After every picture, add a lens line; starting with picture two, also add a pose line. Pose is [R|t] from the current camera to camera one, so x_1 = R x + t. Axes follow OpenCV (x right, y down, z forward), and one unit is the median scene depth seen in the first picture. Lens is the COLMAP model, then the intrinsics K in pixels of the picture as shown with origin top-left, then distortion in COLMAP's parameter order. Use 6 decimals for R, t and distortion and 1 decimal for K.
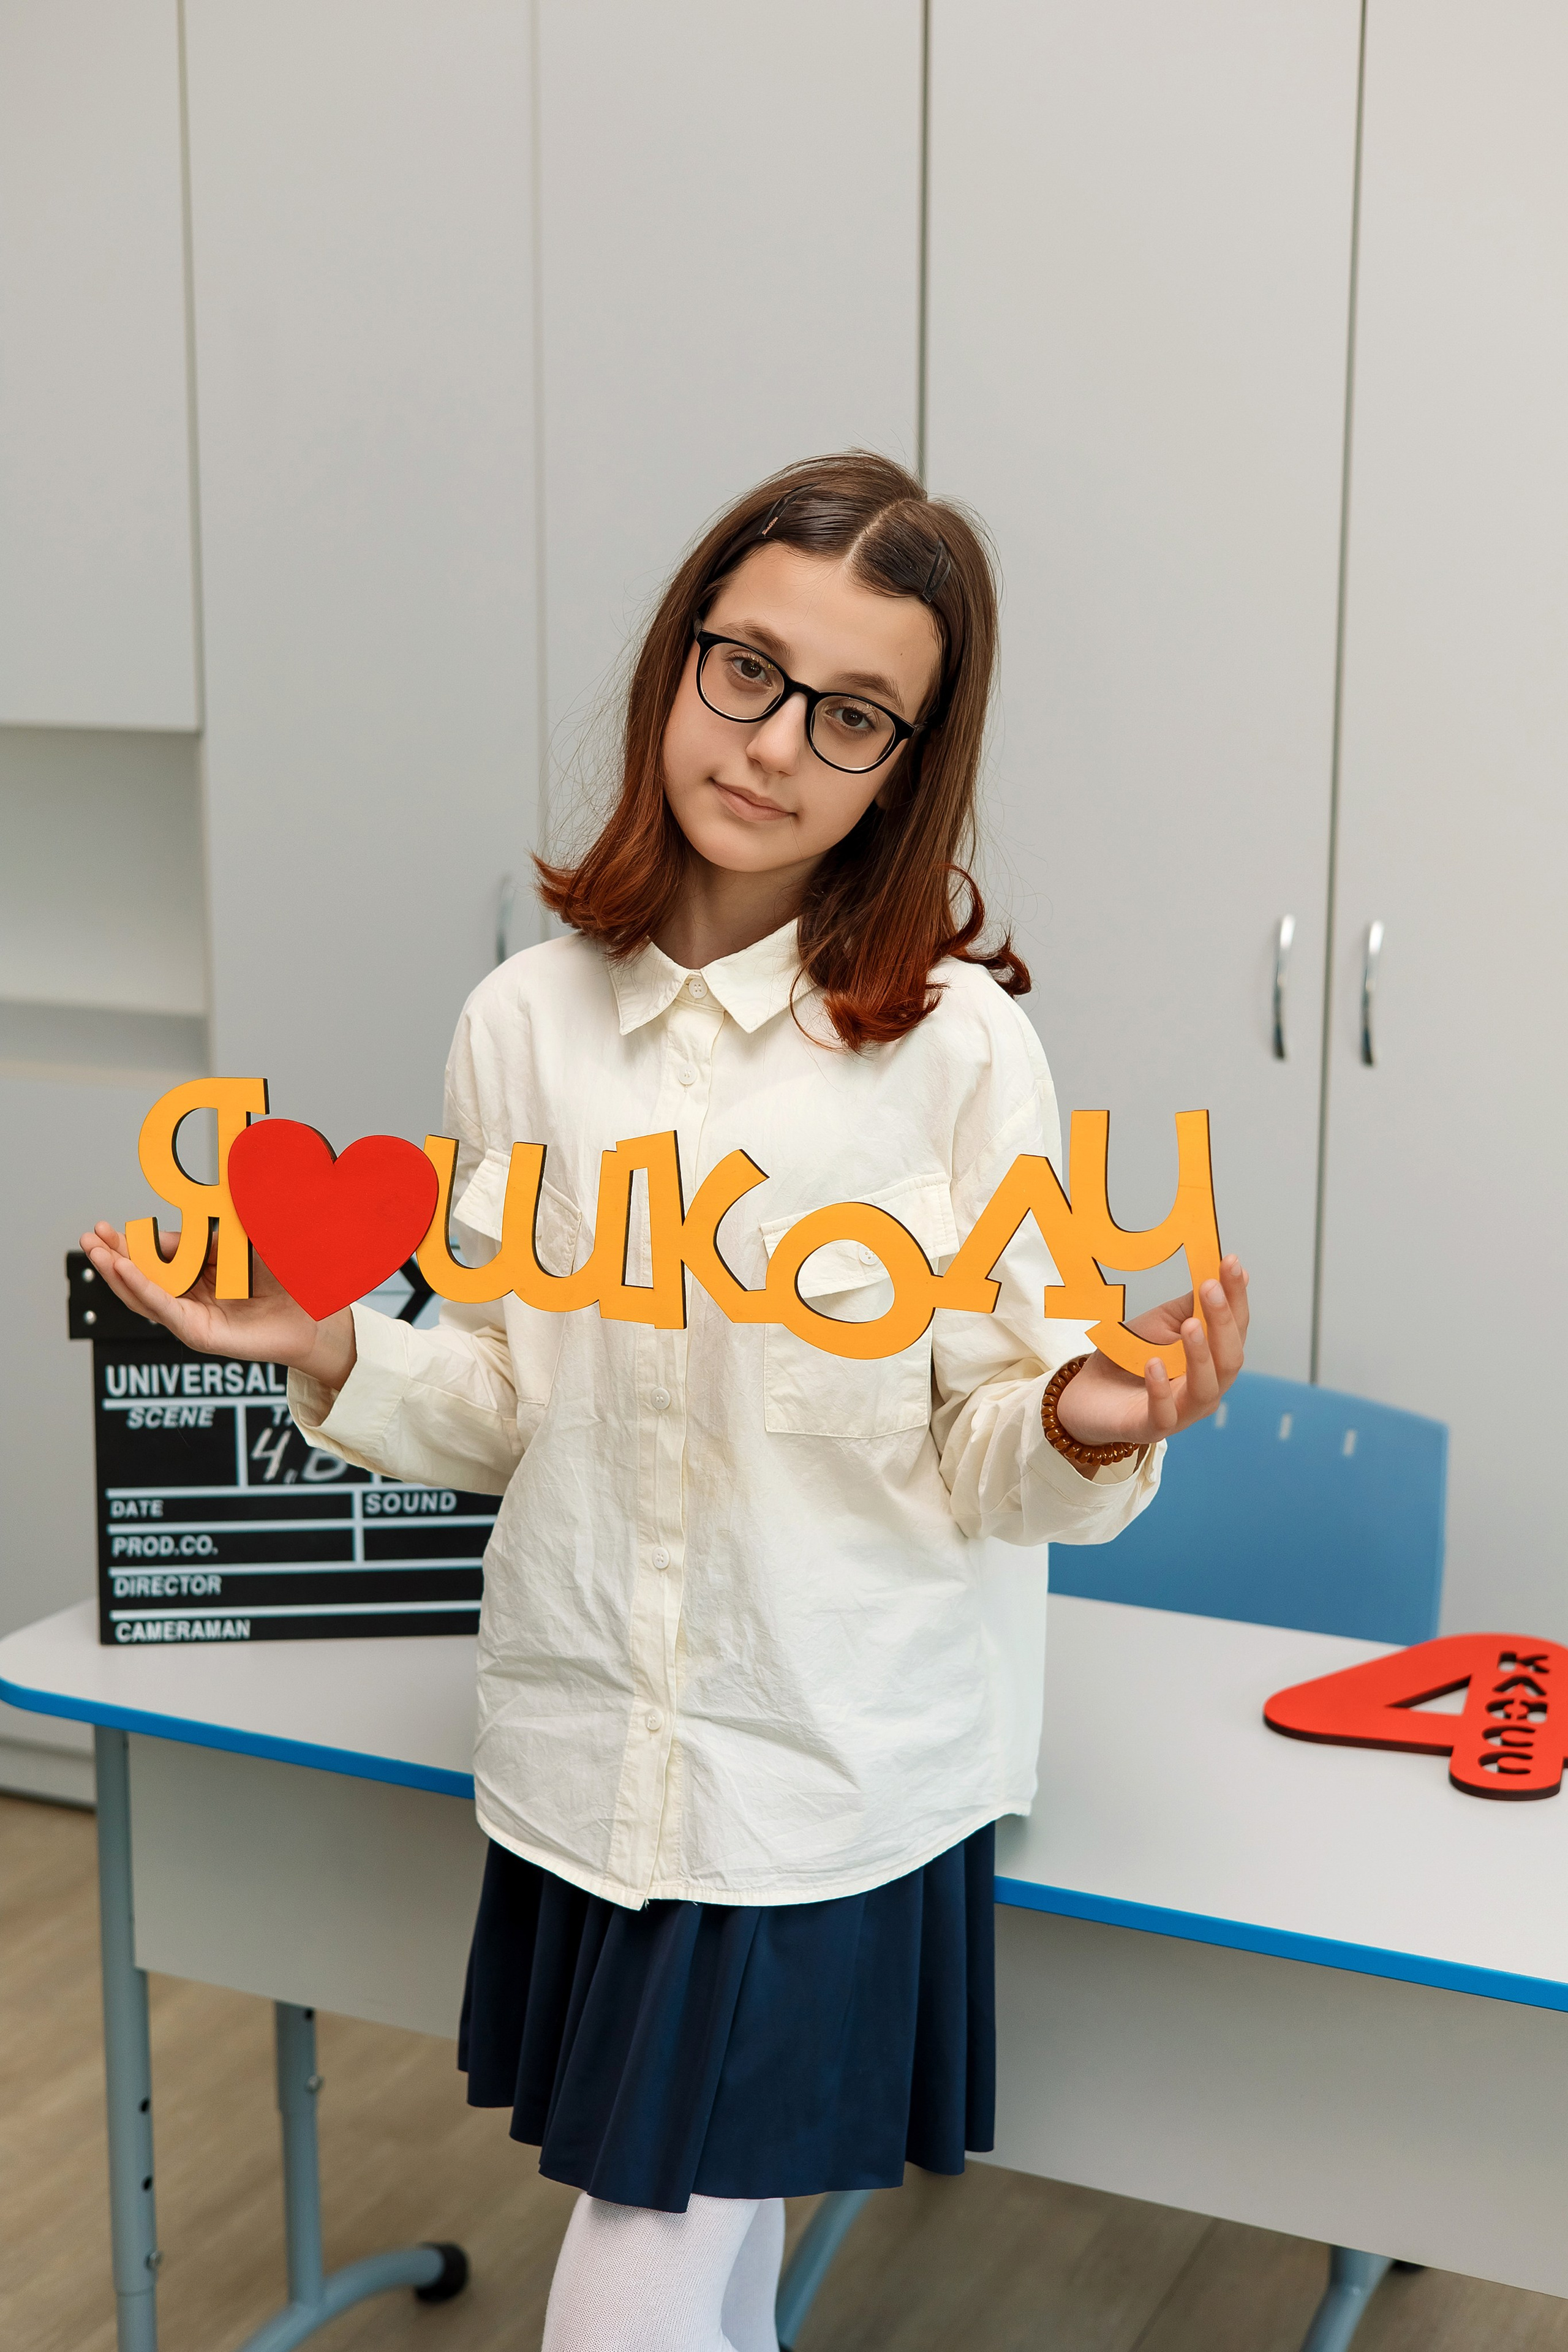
lens RADIAL K [[3458.8, 0, 789.7], [0, 3458.8, 1074.0], [0, 0, 1]] dist [0.034239, -0.085698]
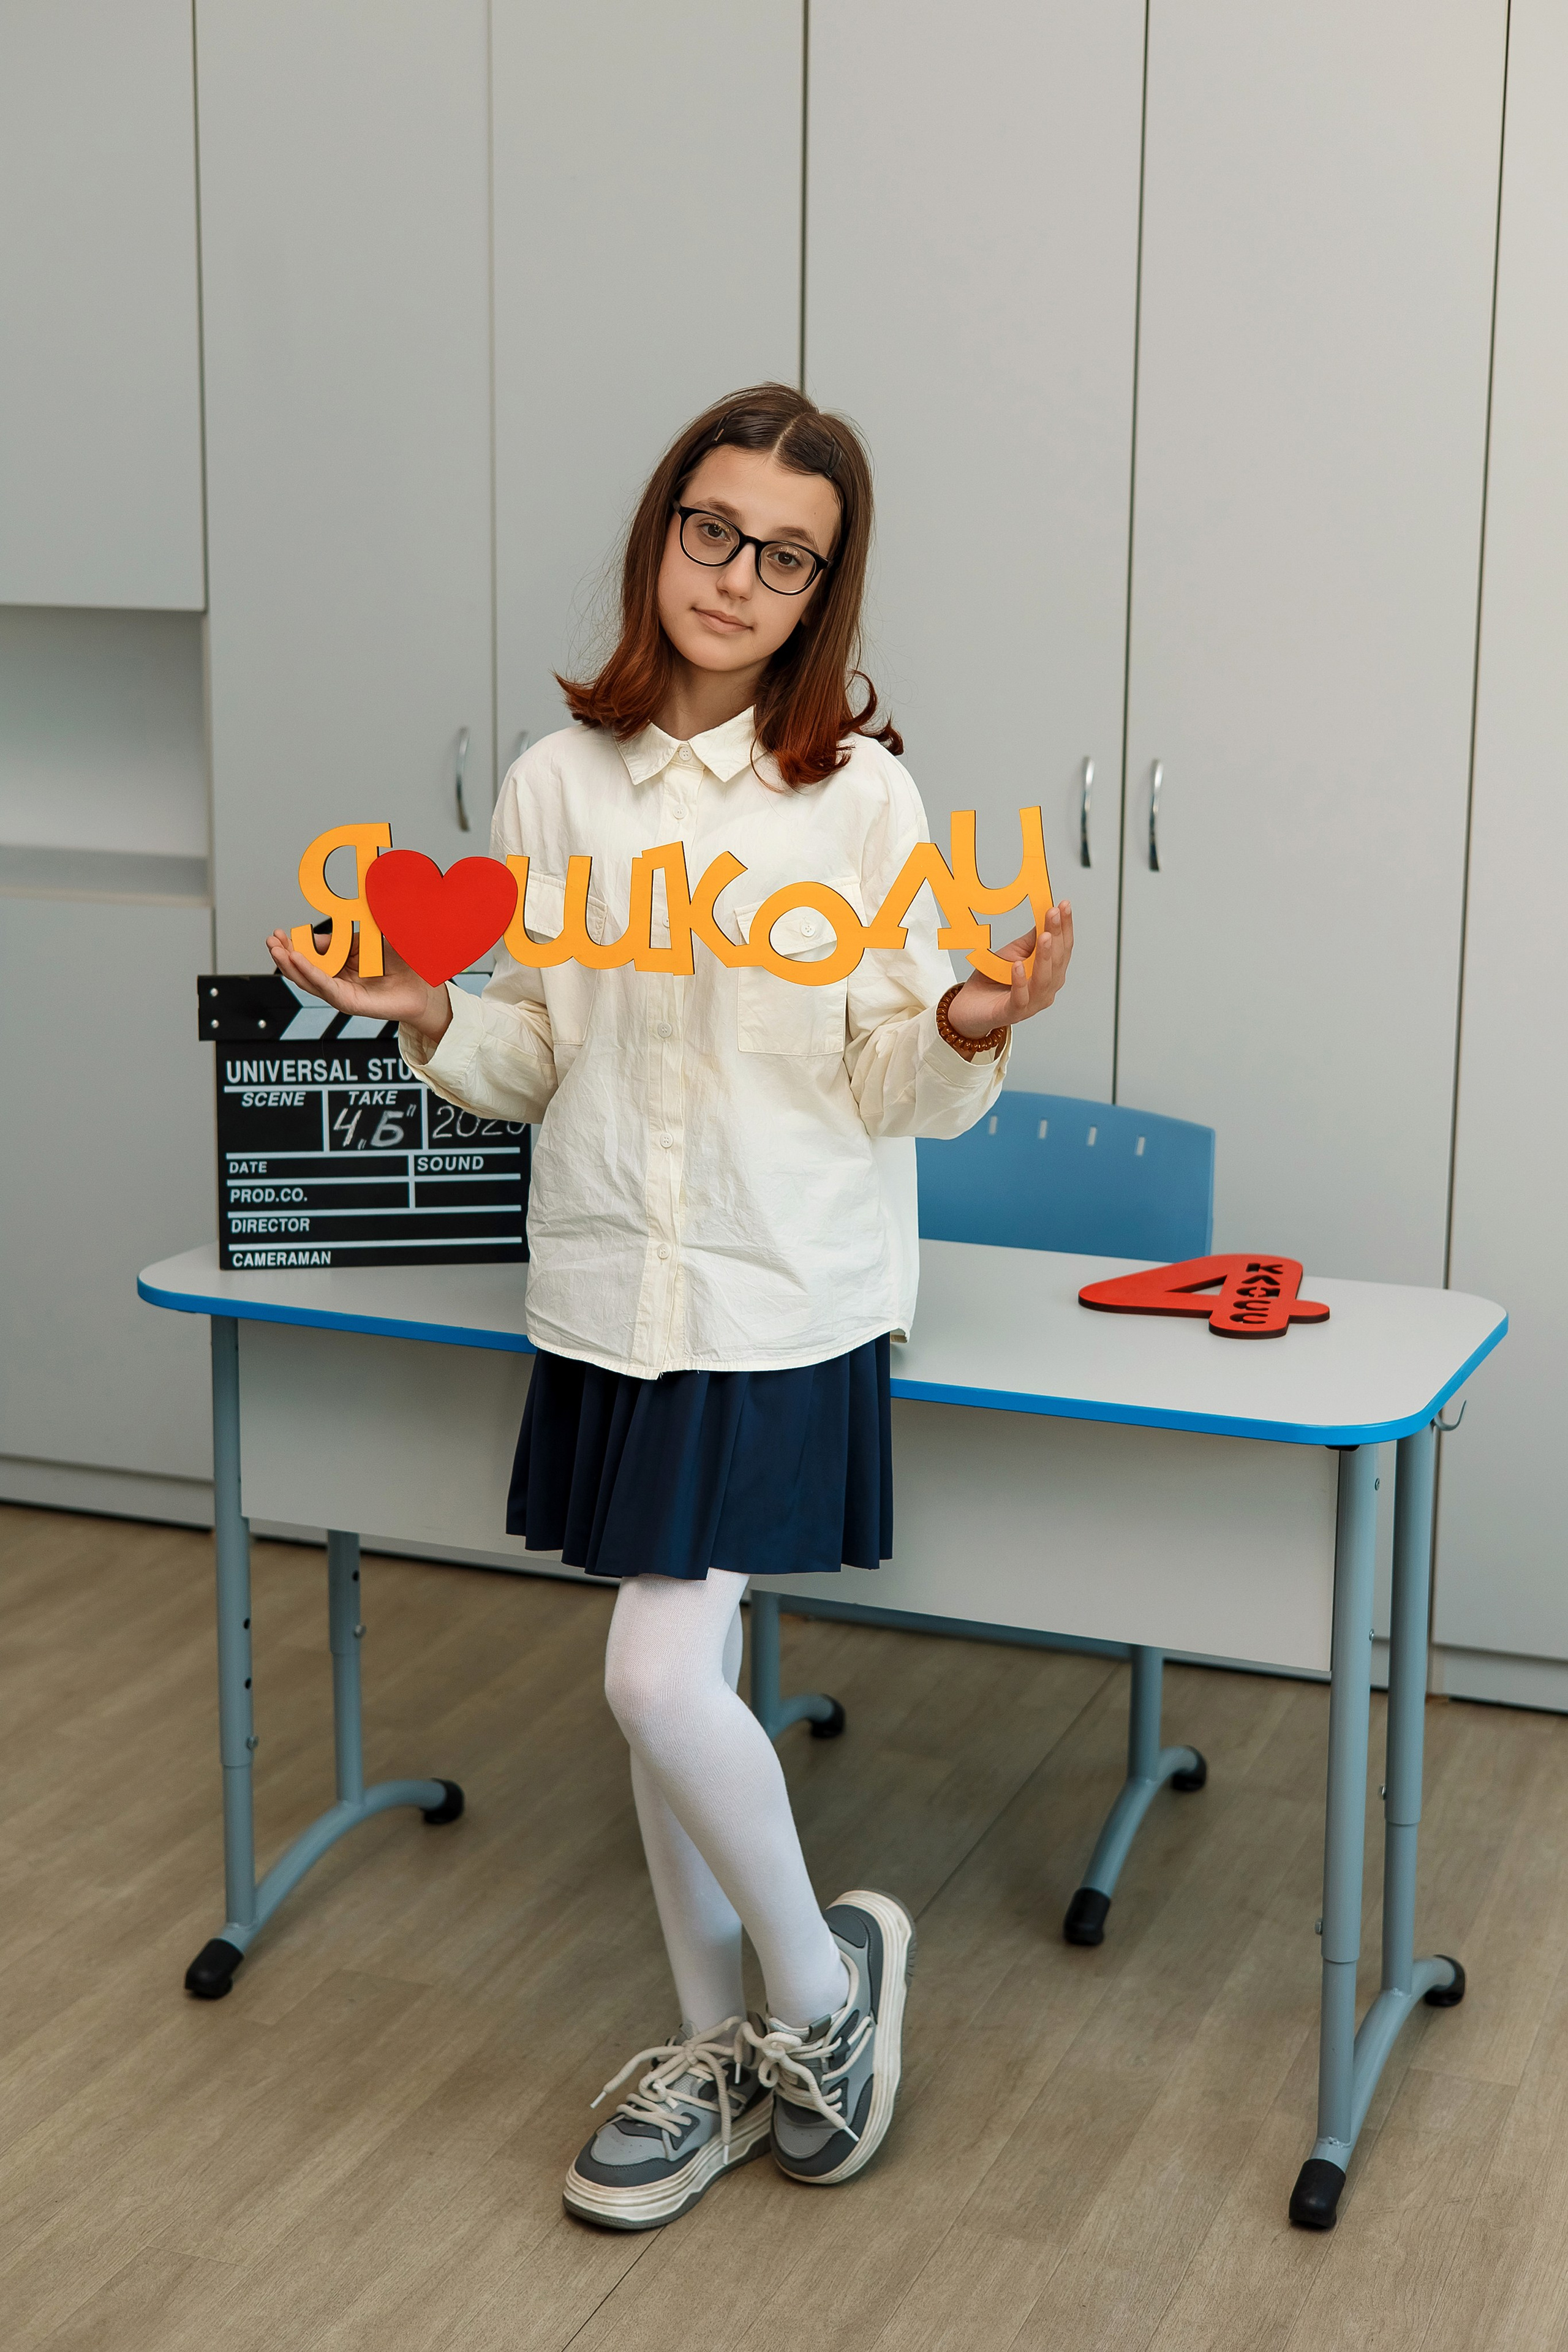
lens RADIAL K [[3458.8, 0, 789.7], [0, 3458.8, 1074.0], [0, 0, 1]] dist [0.034239, -0.085698]
pose [[0.998412, -0.003611, 0.056209, -0.053395], [0.003361, 0.999984, 0.004543, 0.083890], [-0.056225, -0.004347, 0.998409, -0.361669]]
